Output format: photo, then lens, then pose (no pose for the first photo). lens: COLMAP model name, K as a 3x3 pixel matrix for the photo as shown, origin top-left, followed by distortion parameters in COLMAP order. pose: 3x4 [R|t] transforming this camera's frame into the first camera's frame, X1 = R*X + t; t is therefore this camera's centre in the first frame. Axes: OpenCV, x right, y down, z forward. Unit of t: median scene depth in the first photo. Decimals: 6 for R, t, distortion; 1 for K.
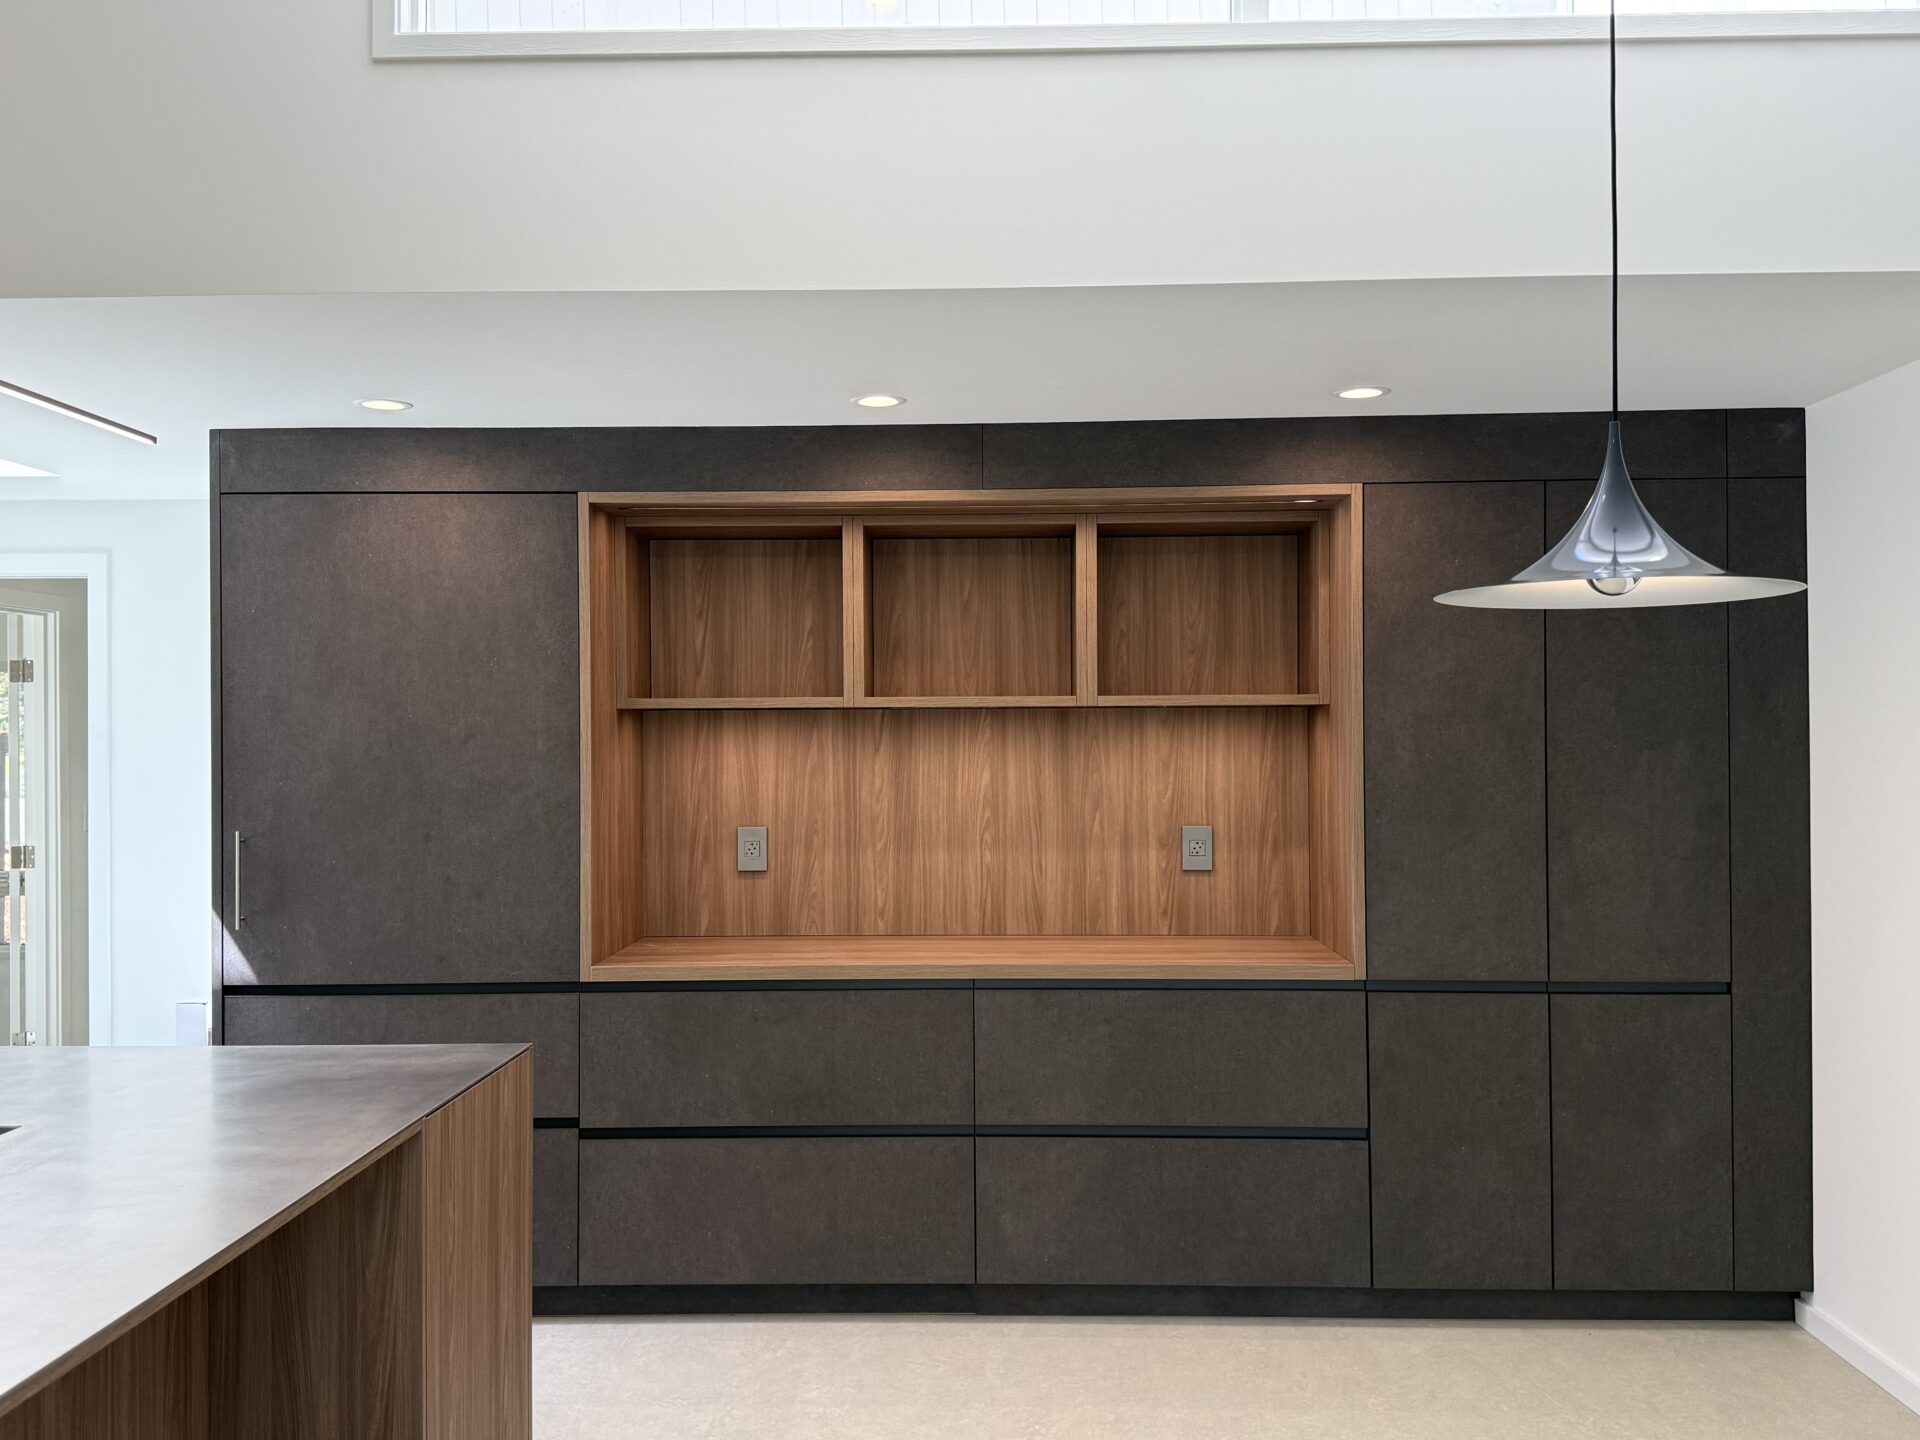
lens RADIAL K [[1721.2, 0, 960.0], [0, 1721.2, 720.0], [0, 0, 1]] dist [0.127692, -0.001174]
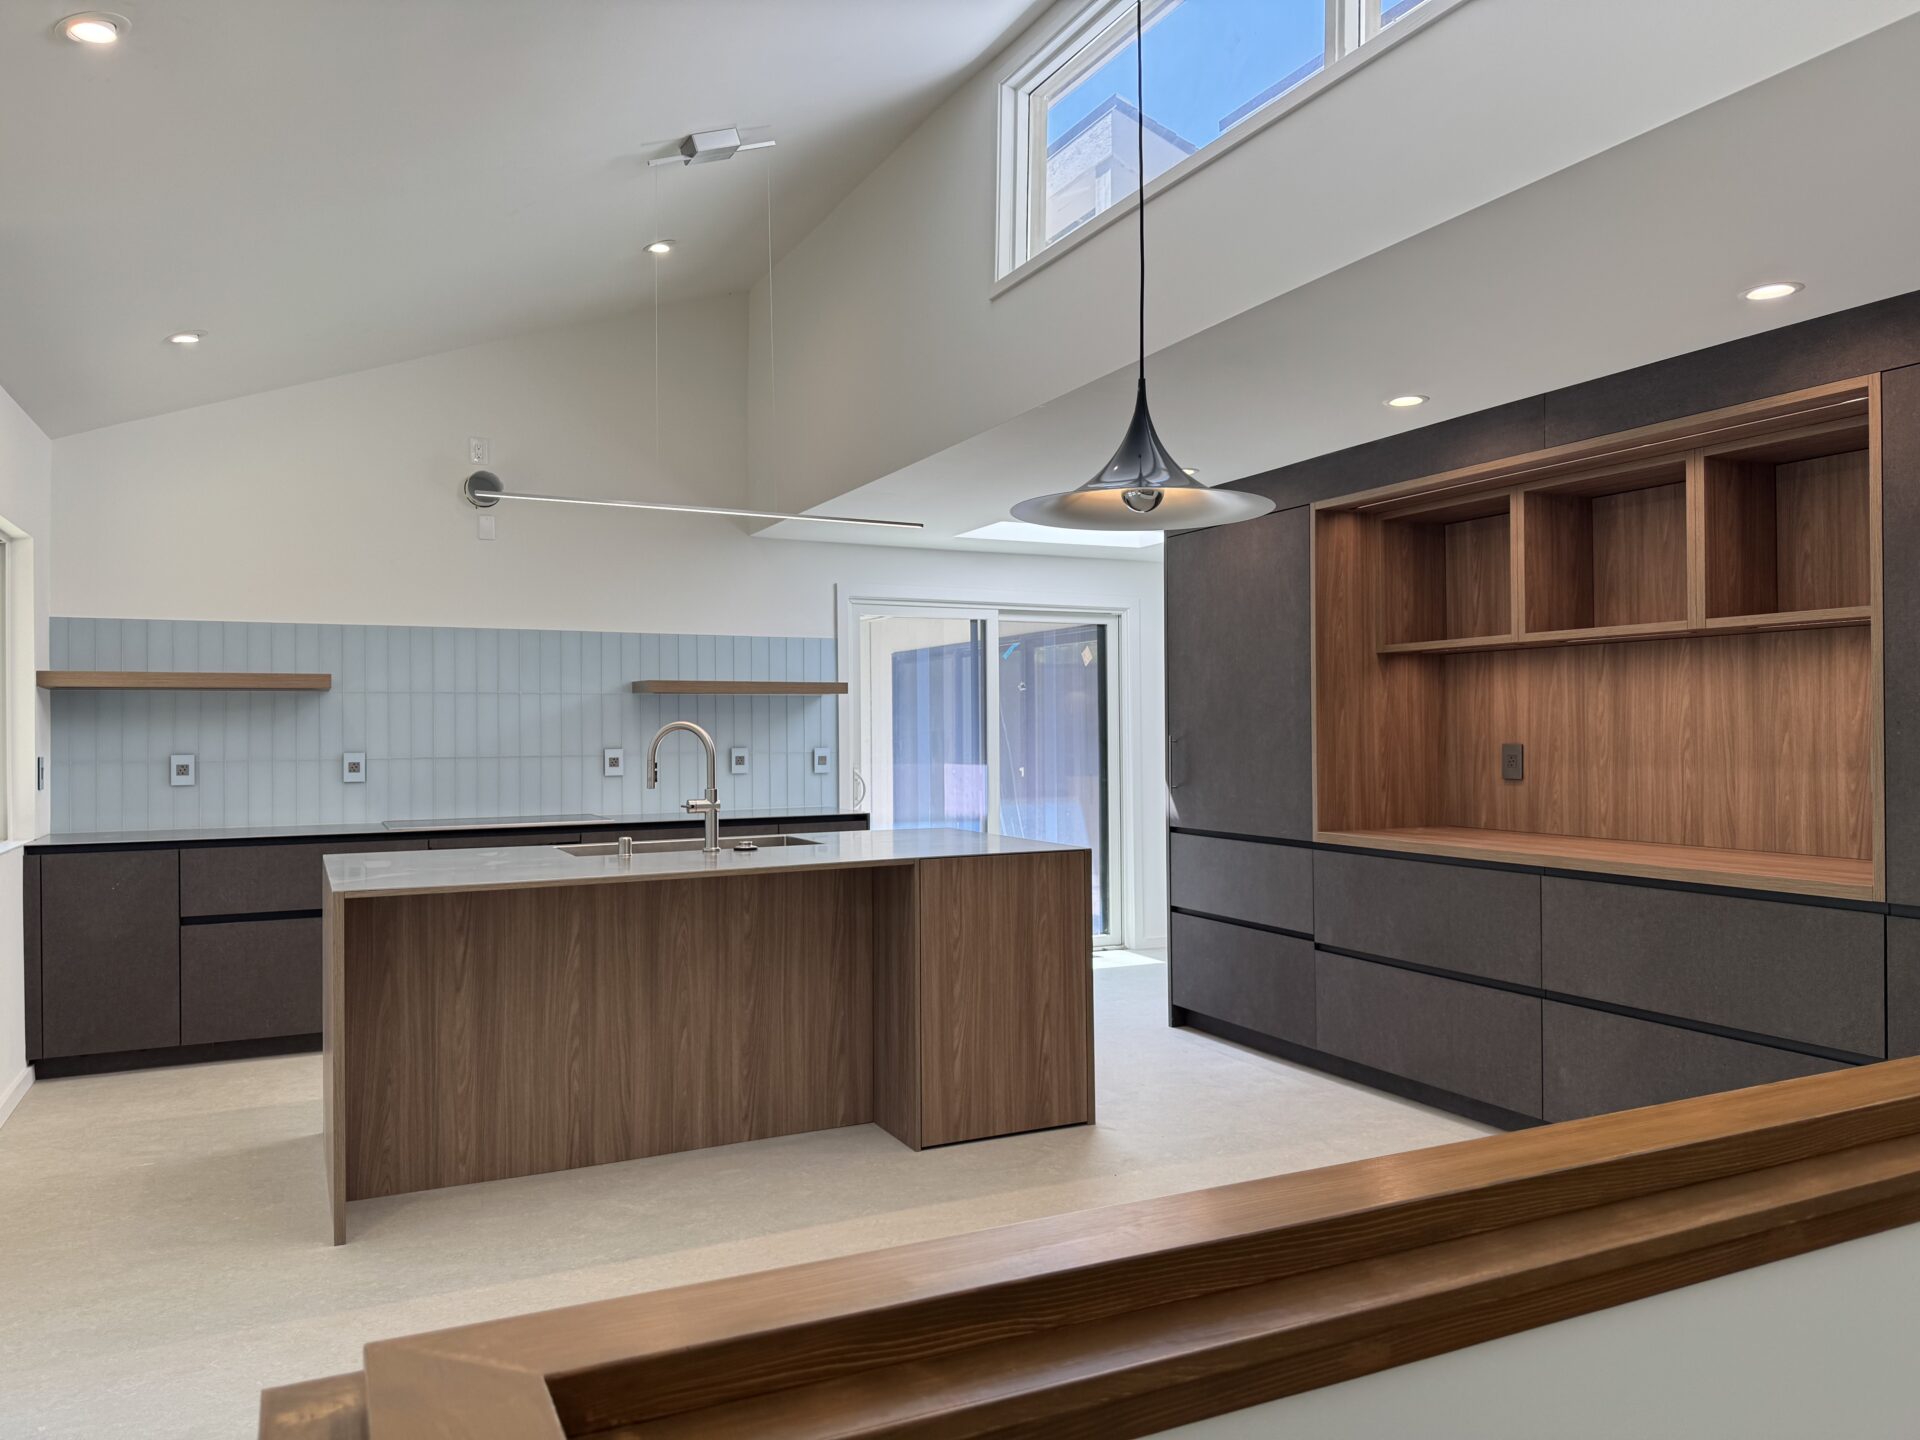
lens RADIAL K [[1349.6, 0, 960.0], [0, 1349.6, 720.0], [0, 0, 1]] dist [0.042059, -0.058722]
pose [[0.460311, -0.004182, -0.887748, 0.569289], [0.012119, 0.999925, 0.001574, 0.038438], [0.887675, -0.011483, 0.460327, 0.195101]]
